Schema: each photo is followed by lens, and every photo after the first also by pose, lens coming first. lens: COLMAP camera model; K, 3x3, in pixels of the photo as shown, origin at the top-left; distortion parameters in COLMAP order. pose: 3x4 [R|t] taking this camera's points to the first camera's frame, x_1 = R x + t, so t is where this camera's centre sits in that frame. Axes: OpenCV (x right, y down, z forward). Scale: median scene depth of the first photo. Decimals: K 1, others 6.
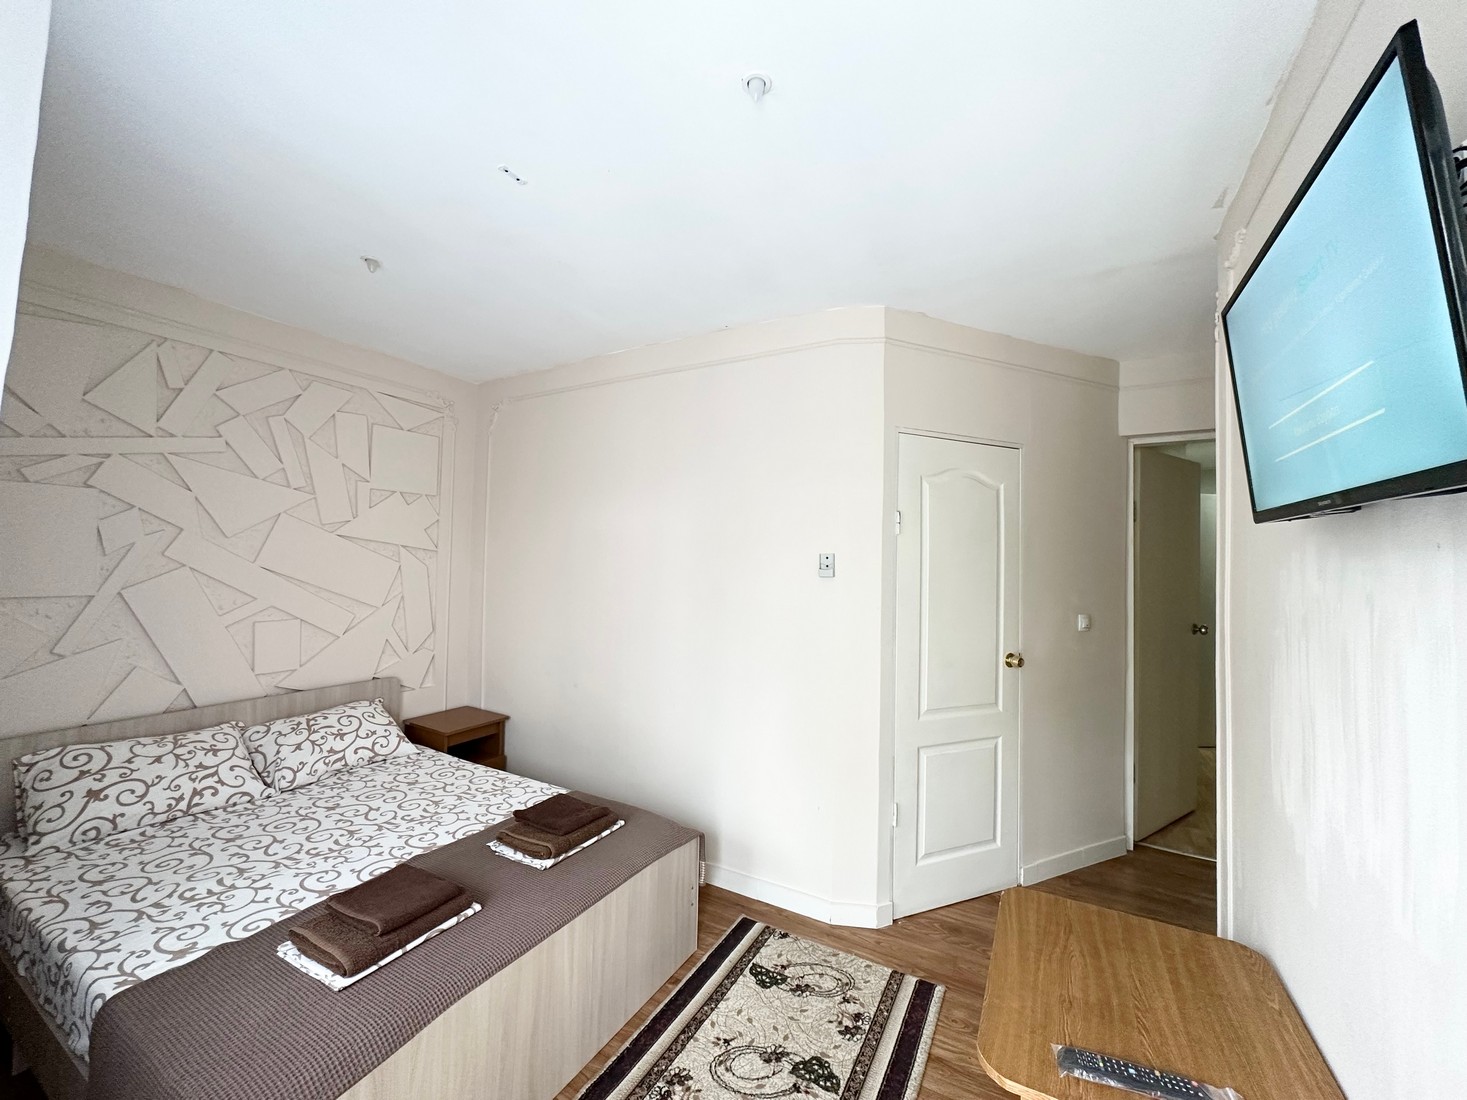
lens RADIAL K [[587.6, 0, 735.5], [0, 587.6, 548.5], [0, 0, 1]] dist [-0.004268, 0.000610]
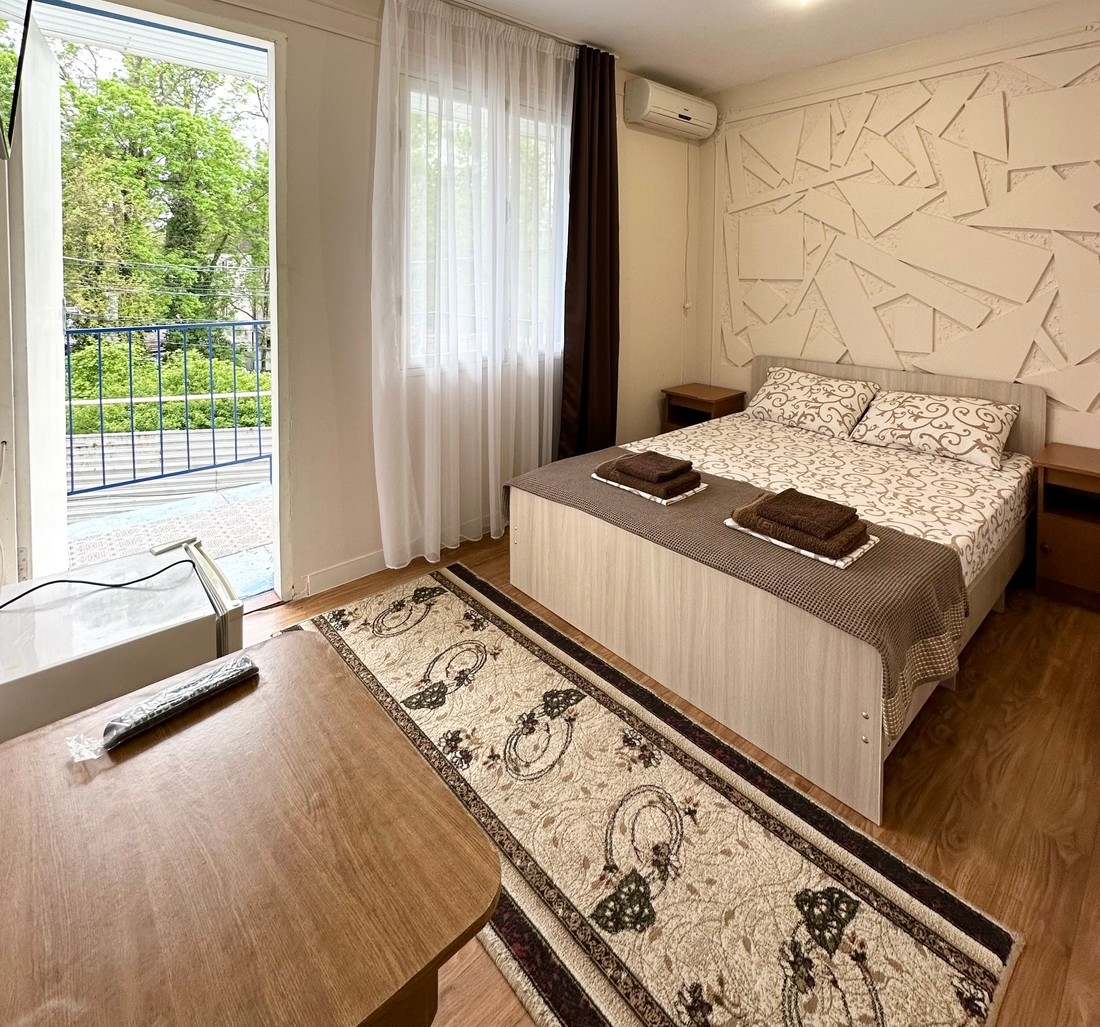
lens RADIAL K [[575.9, 0, 543.3], [0, 575.9, 293.8], [0, 0, 1]] dist [0.011195, -0.001673]
pose [[-0.330048, 0.015025, -0.943844, 0.672271], [0.016220, 0.999816, 0.010244, 0.097344], [0.943825, -0.011928, -0.330231, 0.911934]]
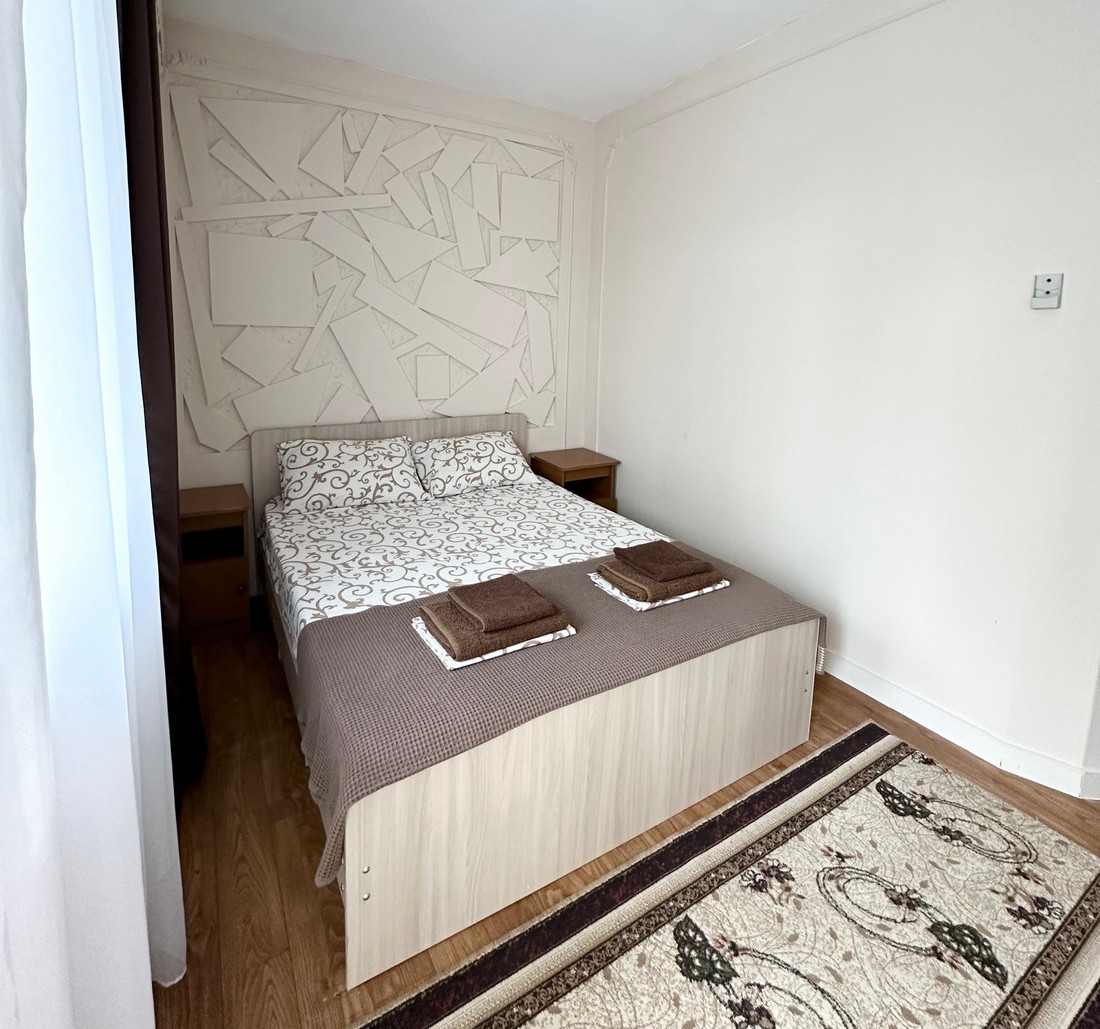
lens RADIAL K [[589.0, 0, 551.6], [0, 589.0, 401.3], [0, 0, 1]] dist [-0.005327, 0.001764]
pose [[0.872737, 0.065622, -0.483761, -0.010436], [0.002344, 0.990350, 0.138568, 0.068460], [0.488186, -0.122067, 0.864161, 0.130074]]
